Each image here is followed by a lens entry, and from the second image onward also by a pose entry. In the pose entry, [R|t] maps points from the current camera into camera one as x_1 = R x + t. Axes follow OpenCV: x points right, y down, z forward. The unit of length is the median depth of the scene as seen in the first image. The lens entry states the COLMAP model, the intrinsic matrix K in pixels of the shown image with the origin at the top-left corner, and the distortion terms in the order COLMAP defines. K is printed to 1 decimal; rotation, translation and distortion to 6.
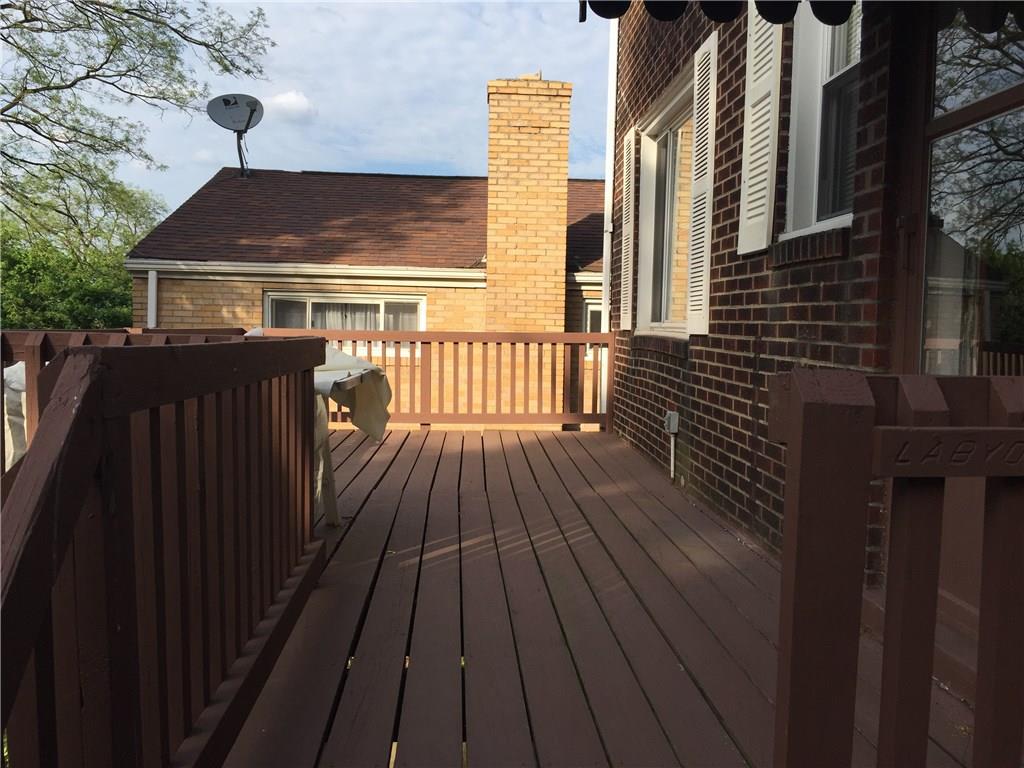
lens RADIAL K [[879.5, 0, 512.7], [0, 879.5, 386.2], [0, 0, 1]] dist [0.068611, -0.093012]
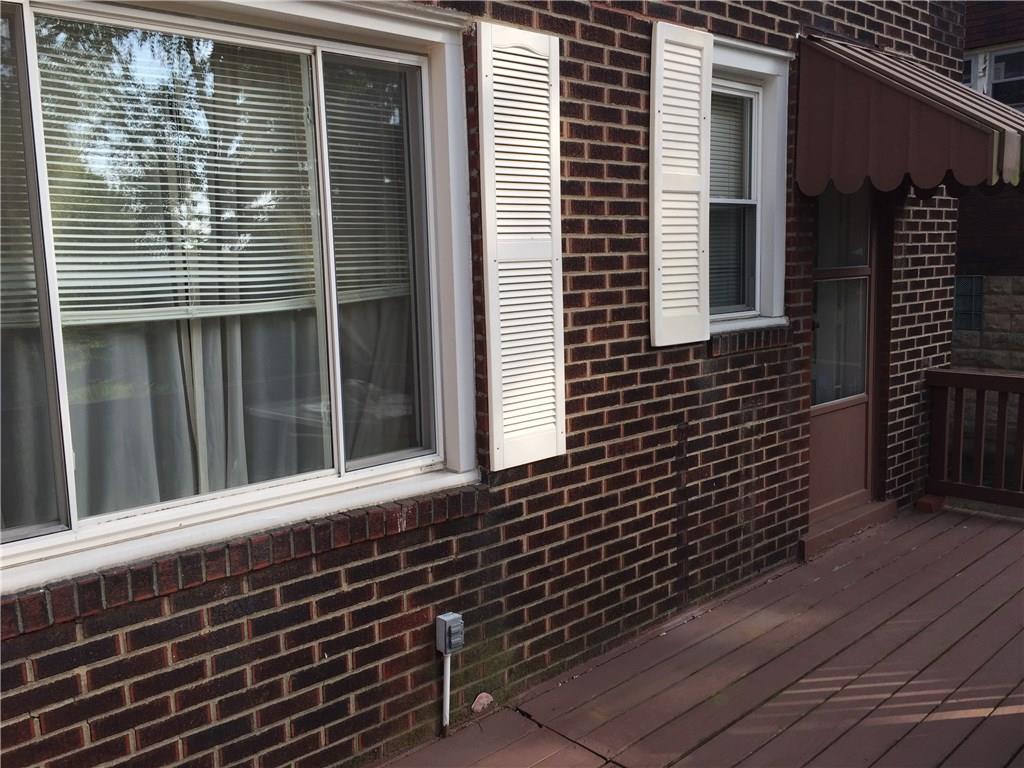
lens RADIAL K [[879.5, 0, 511.4], [0, 879.5, 381.3], [0, 0, 1]] dist [0.068611, -0.093012]
pose [[-0.636409, -0.103808, 0.764334, -0.380892], [0.072380, 0.978494, 0.193160, -0.321913], [-0.767948, 0.178252, -0.615209, 1.804615]]
